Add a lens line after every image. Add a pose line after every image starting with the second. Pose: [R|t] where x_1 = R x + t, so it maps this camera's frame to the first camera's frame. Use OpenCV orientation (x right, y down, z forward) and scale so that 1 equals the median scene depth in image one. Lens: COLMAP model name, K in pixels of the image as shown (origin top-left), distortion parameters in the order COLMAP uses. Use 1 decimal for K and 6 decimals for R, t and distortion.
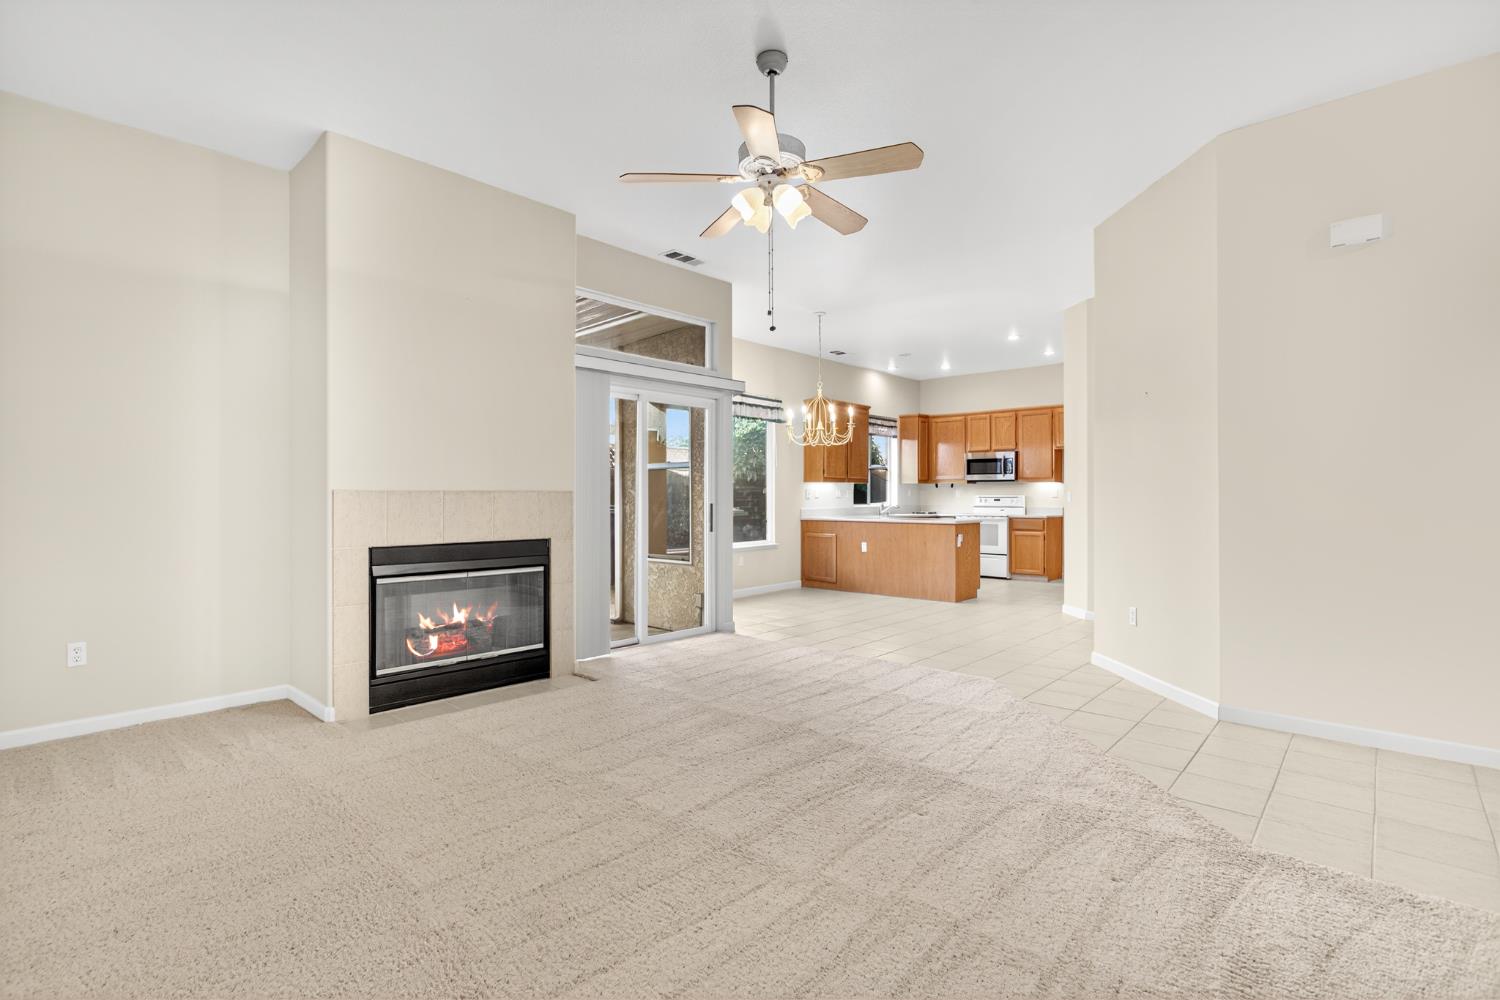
lens RADIAL K [[713.5, 0, 743.8], [0, 713.5, 502.3], [0, 0, 1]] dist [-0.010620, 0.001682]
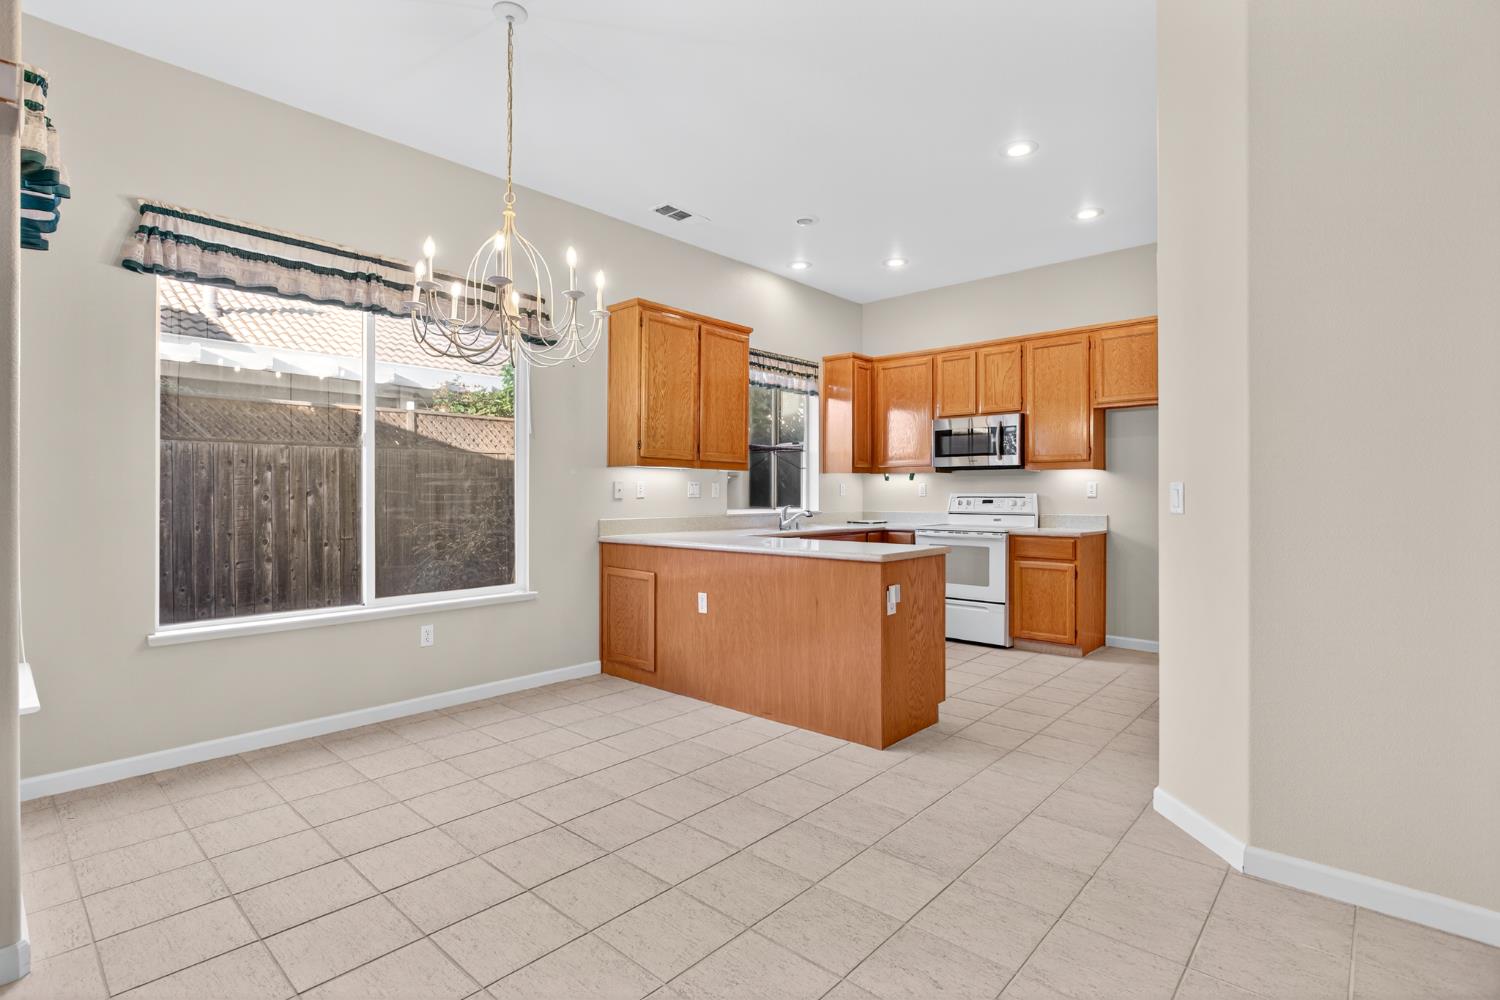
lens RADIAL K [[713.5, 0, 748.4], [0, 713.5, 494.5], [0, 0, 1]] dist [-0.010620, 0.001682]
pose [[0.999998, 0.001334, 0.001722, 0.173998], [-0.001325, 0.999984, -0.005436, -0.006093], [-0.001730, 0.005433, 0.999984, 0.460649]]
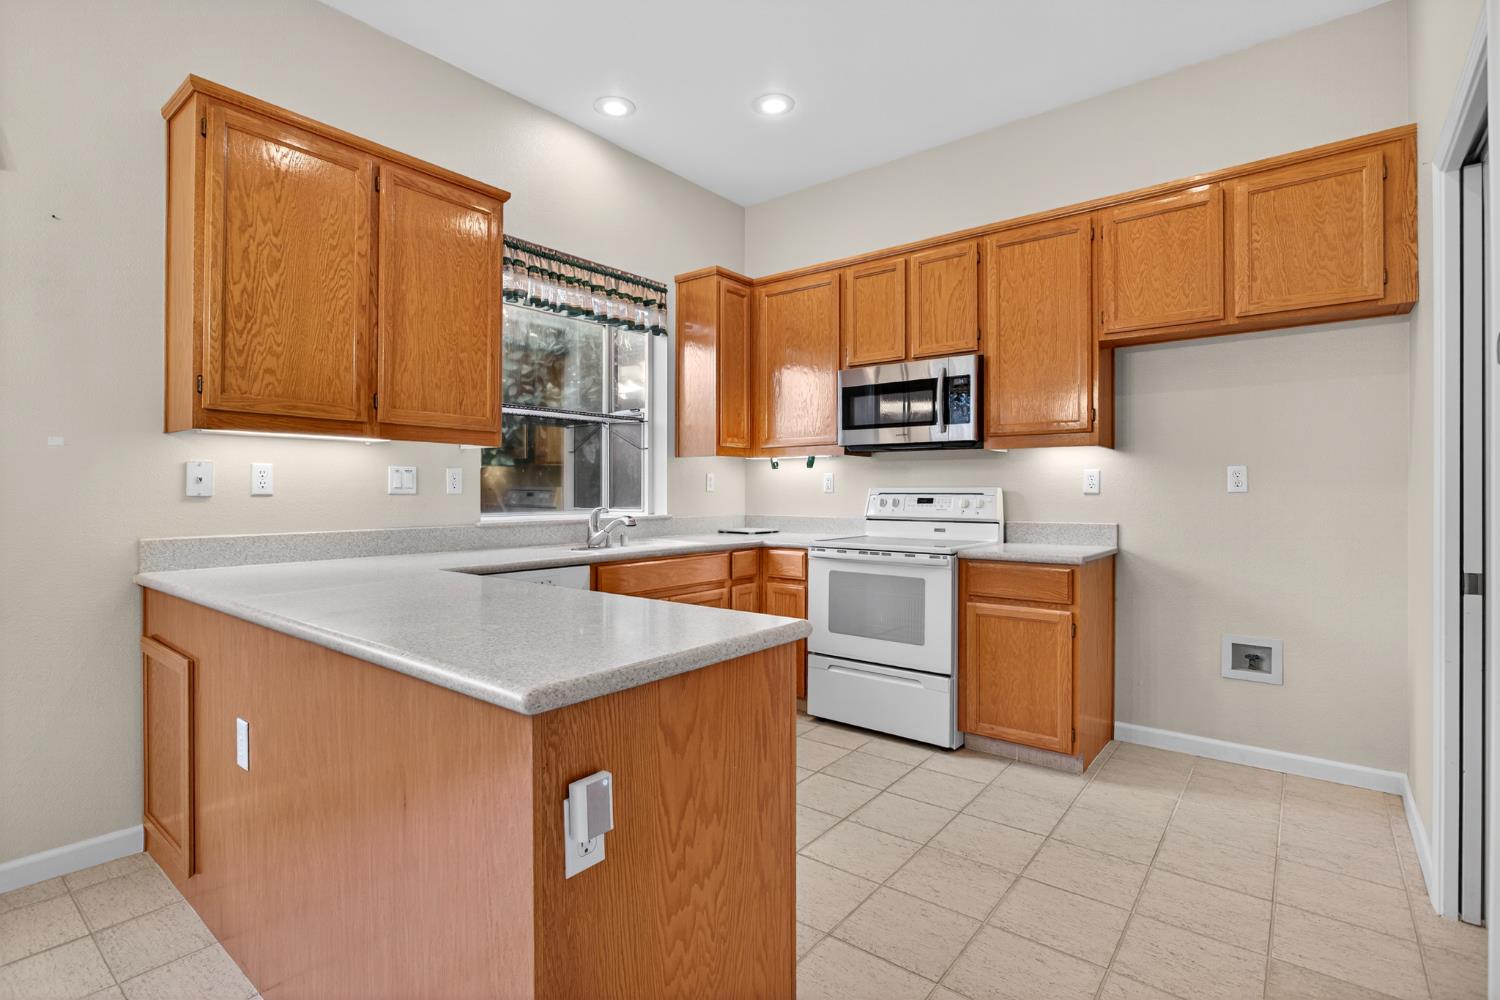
lens RADIAL K [[713.5, 0, 749.9], [0, 713.5, 492.7], [0, 0, 1]] dist [-0.010620, 0.001682]
pose [[0.997706, 0.001256, 0.067683, 0.259341], [-0.000956, 0.999990, -0.004470, -0.006177], [-0.067687, 0.004396, 0.997697, 0.691735]]
